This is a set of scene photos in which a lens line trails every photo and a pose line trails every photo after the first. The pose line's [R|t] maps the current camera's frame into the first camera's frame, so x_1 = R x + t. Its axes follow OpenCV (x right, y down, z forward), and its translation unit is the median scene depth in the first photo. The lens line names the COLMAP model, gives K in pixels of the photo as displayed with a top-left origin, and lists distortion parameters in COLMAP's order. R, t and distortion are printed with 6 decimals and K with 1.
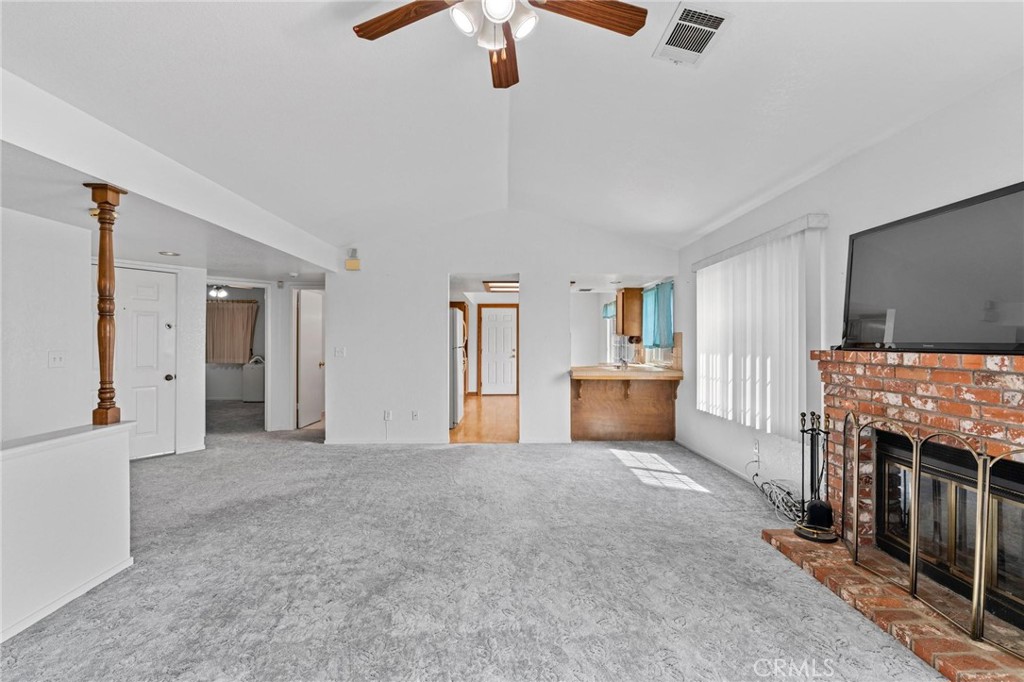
lens RADIAL K [[480.0, 0, 512.4], [0, 480.0, 341.4], [0, 0, 1]] dist [-0.000572, -0.000022]
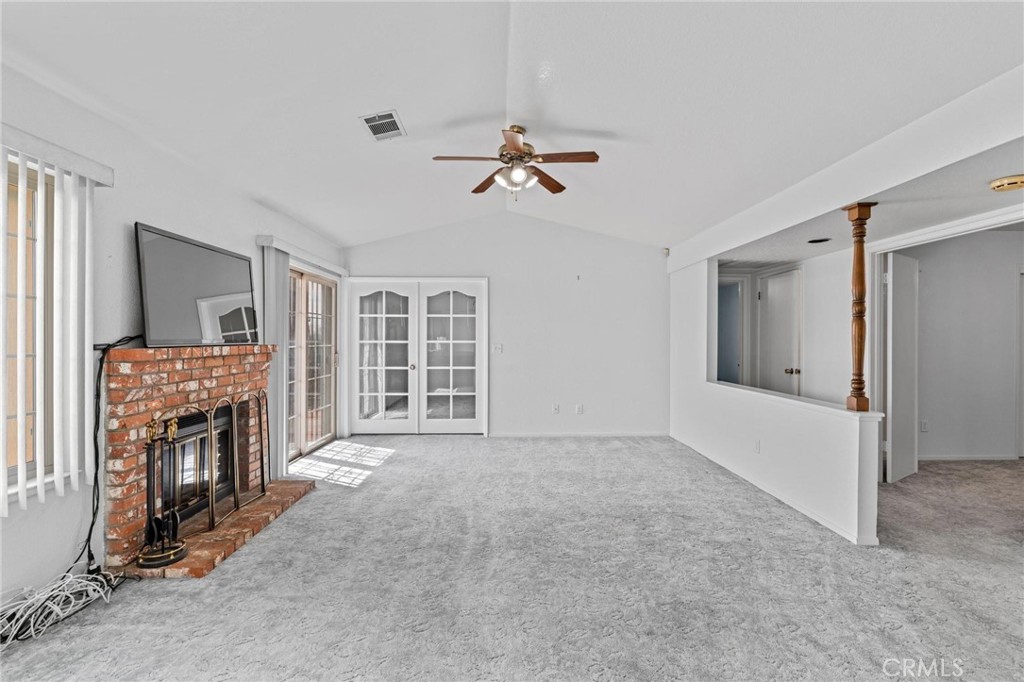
lens RADIAL K [[480.0, 0, 511.7], [0, 480.0, 339.6], [0, 0, 1]] dist [-0.000572, -0.000022]
pose [[-0.999984, -0.000016, -0.005734, -0.004772], [-0.000040, 0.999991, 0.004125, -0.001474], [0.005734, 0.004125, -0.999975, 2.159629]]
